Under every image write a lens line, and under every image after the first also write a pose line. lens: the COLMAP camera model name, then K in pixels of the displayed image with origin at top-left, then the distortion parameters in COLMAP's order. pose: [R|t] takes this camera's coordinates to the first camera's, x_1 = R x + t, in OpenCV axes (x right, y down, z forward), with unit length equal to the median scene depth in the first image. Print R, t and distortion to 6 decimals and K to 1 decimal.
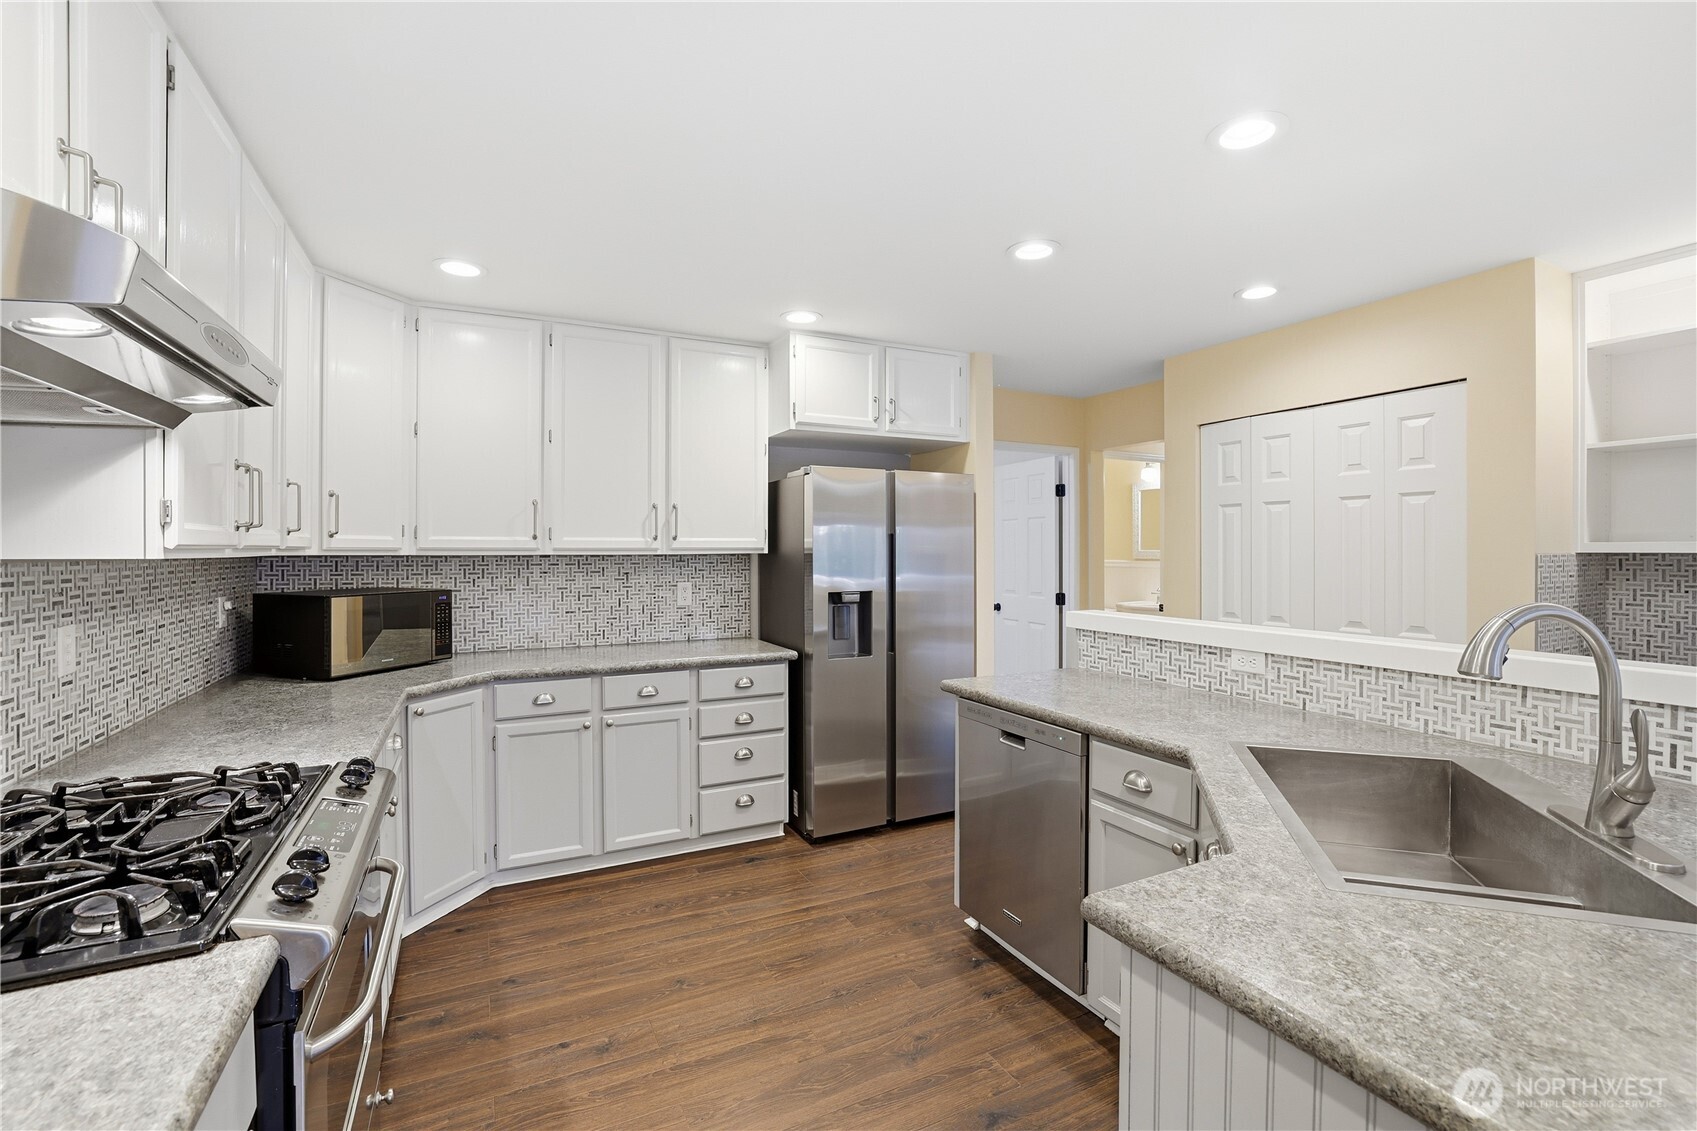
lens RADIAL K [[734.8, 0, 851.3], [0, 734.8, 554.3], [0, 0, 1]] dist [-0.051082, 0.017751]
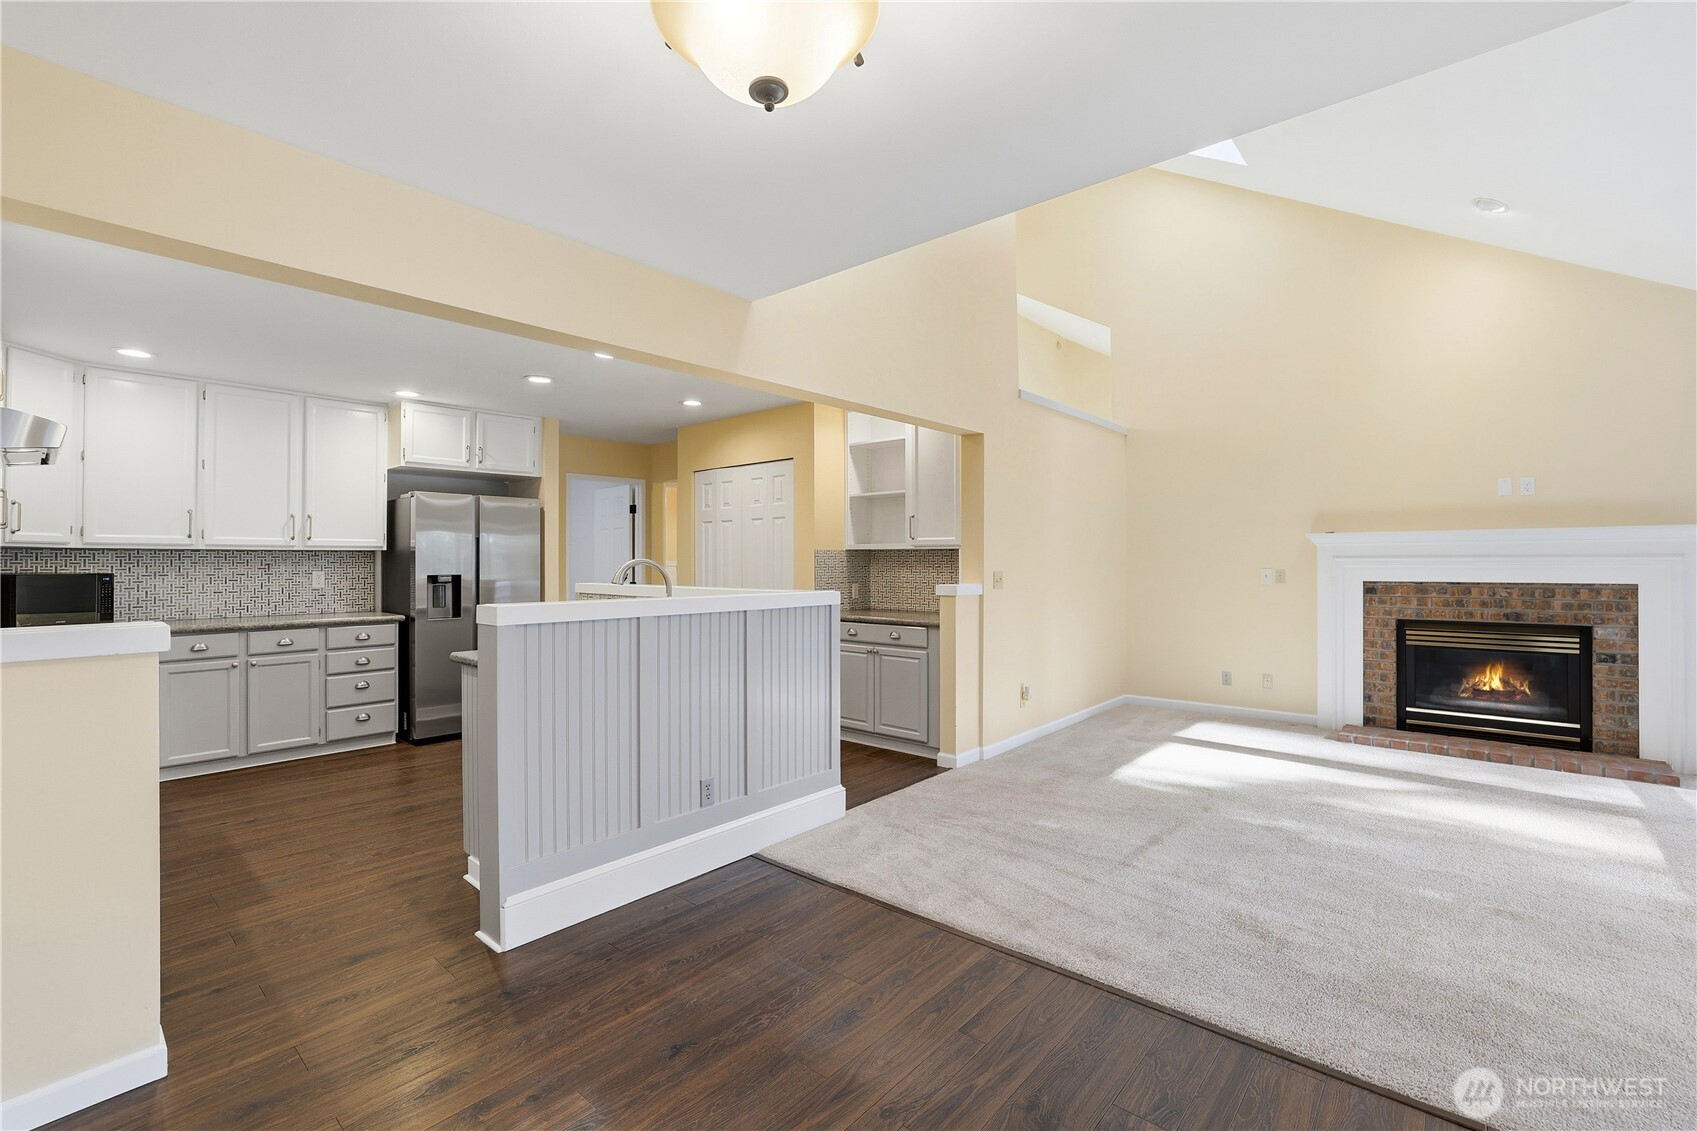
lens RADIAL K [[734.8, 0, 851.3], [0, 734.8, 554.3], [0, 0, 1]] dist [-0.051082, 0.017751]
pose [[0.925207, 0.003409, 0.379447, 0.206427], [0.002044, 0.999900, -0.013968, 0.030803], [-0.379457, 0.013698, 0.925108, -0.694393]]
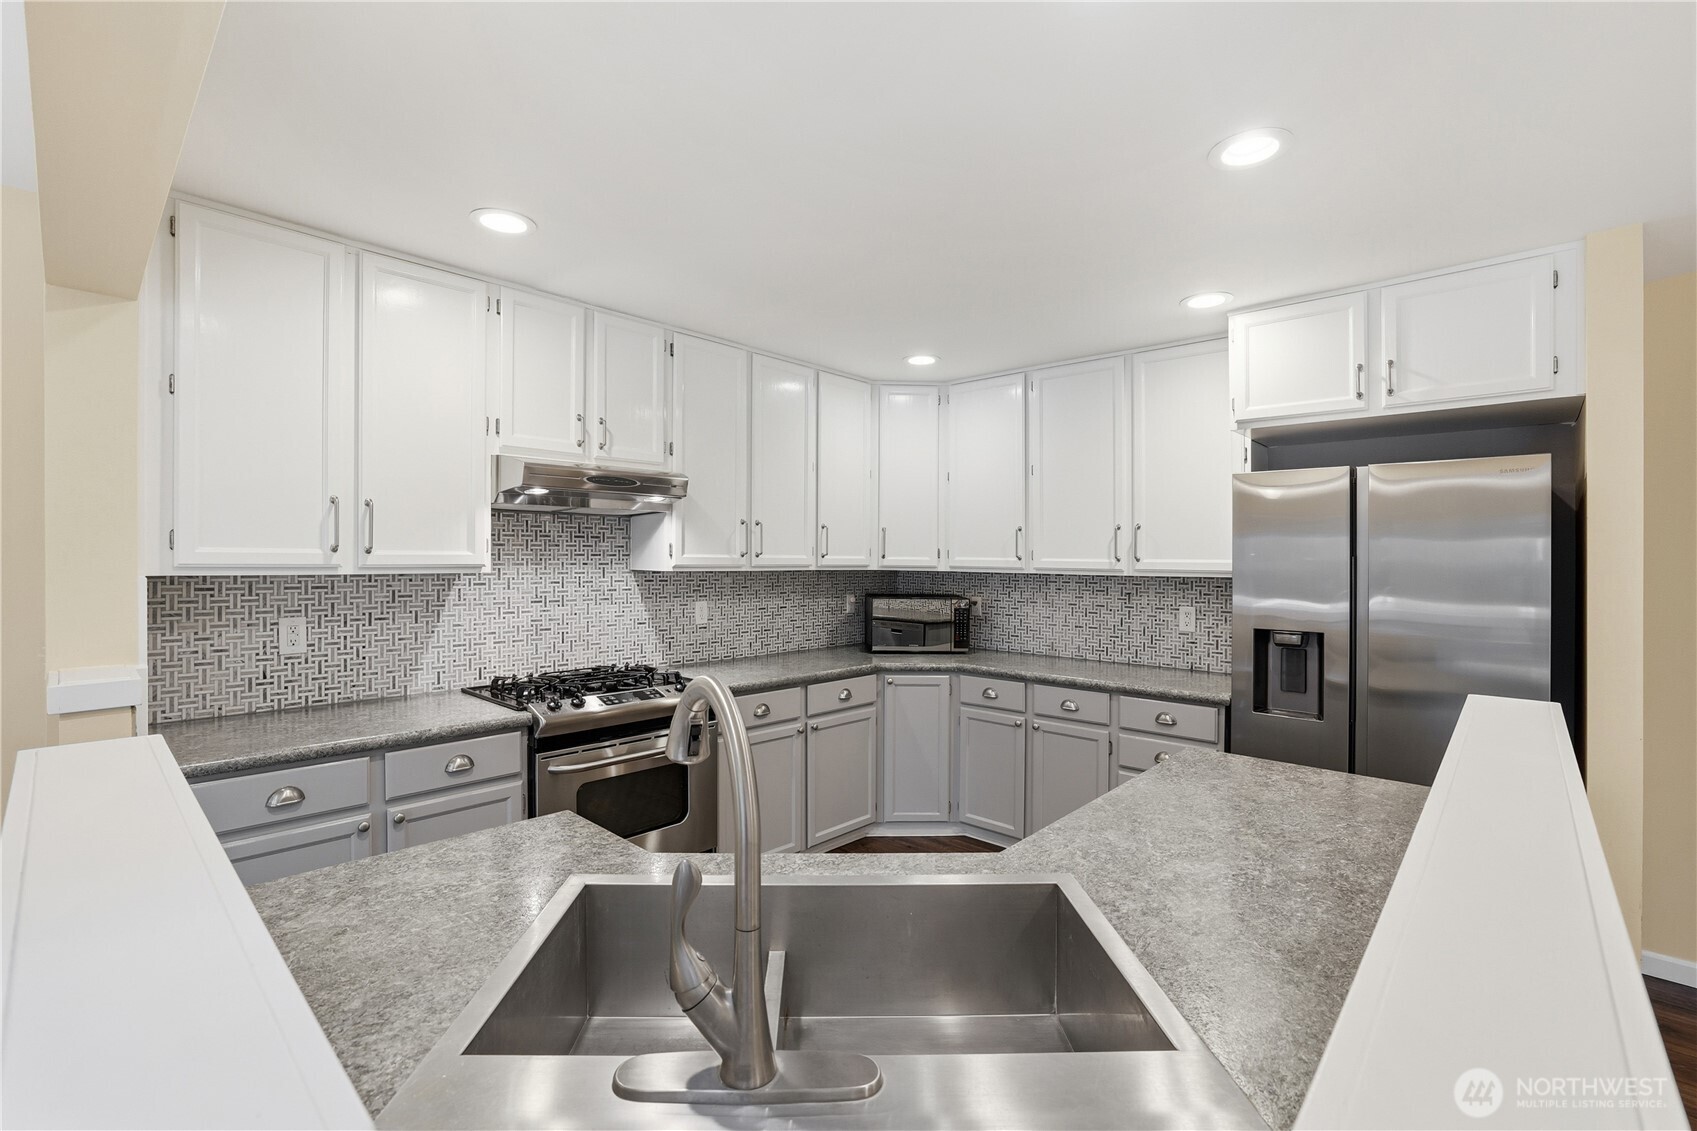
lens RADIAL K [[734.8, 0, 851.3], [0, 734.8, 554.3], [0, 0, 1]] dist [-0.051082, 0.017751]
pose [[0.356572, -0.003303, -0.934262, 0.537690], [-0.018681, 0.999769, -0.010665, -0.011472], [0.934081, 0.021256, 0.356428, 0.302639]]
